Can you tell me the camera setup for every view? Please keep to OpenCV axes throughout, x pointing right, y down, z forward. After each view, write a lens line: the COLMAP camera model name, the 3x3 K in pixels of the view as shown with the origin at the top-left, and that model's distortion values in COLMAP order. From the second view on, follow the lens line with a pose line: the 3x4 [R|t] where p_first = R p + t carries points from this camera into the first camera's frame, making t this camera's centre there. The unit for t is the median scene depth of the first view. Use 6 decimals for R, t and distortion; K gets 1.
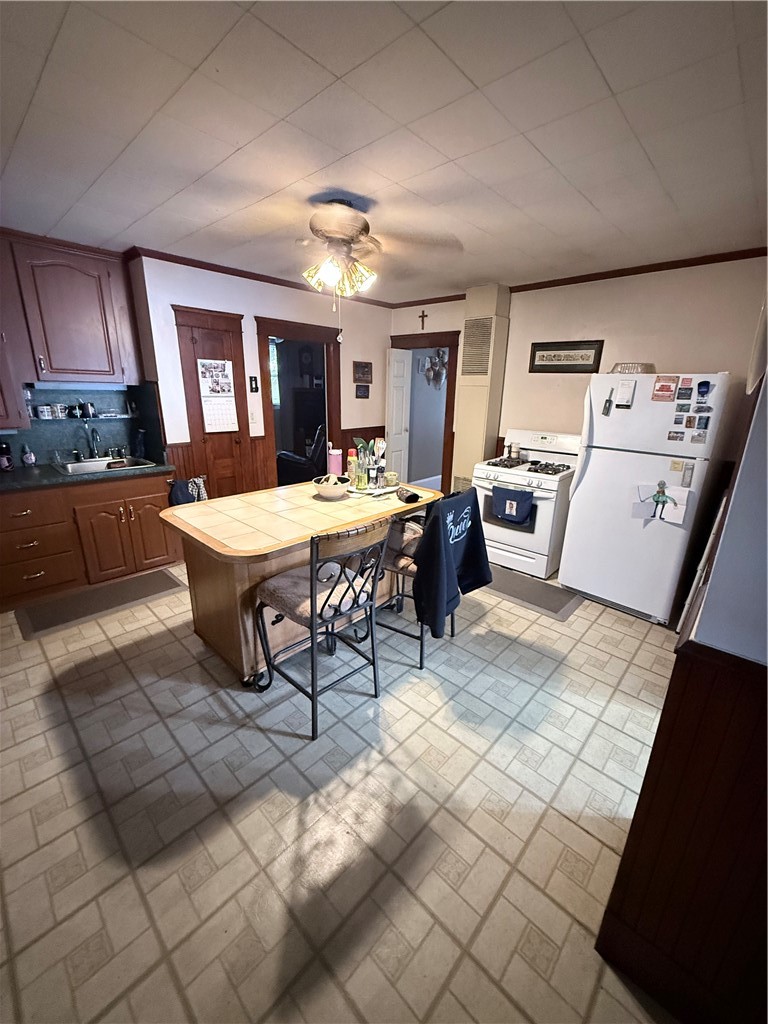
lens RADIAL K [[406.5, 0, 385.0], [0, 406.5, 510.5], [0, 0, 1]] dist [-0.000885, 0.000849]
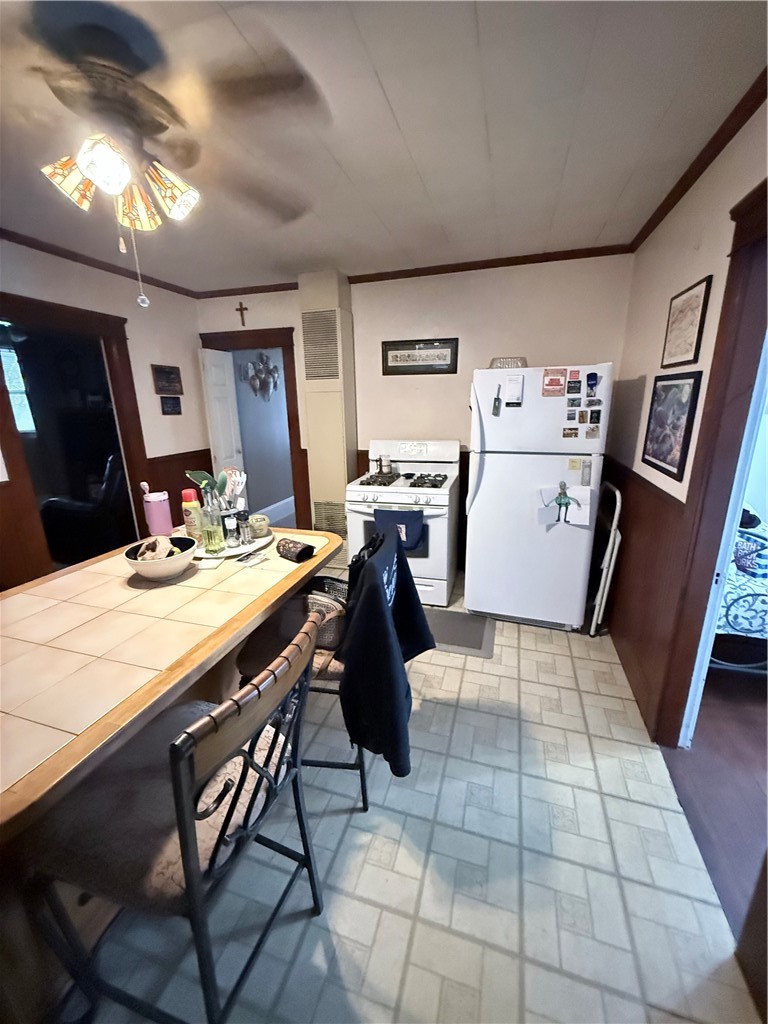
lens RADIAL K [[406.5, 0, 385.6], [0, 406.5, 510.3], [0, 0, 1]] dist [-0.000885, 0.000849]
pose [[0.897235, -0.146725, 0.416463, -0.078304], [0.161987, 0.986792, -0.001329, -0.074705], [-0.410767, 0.068654, 0.909152, 0.337121]]
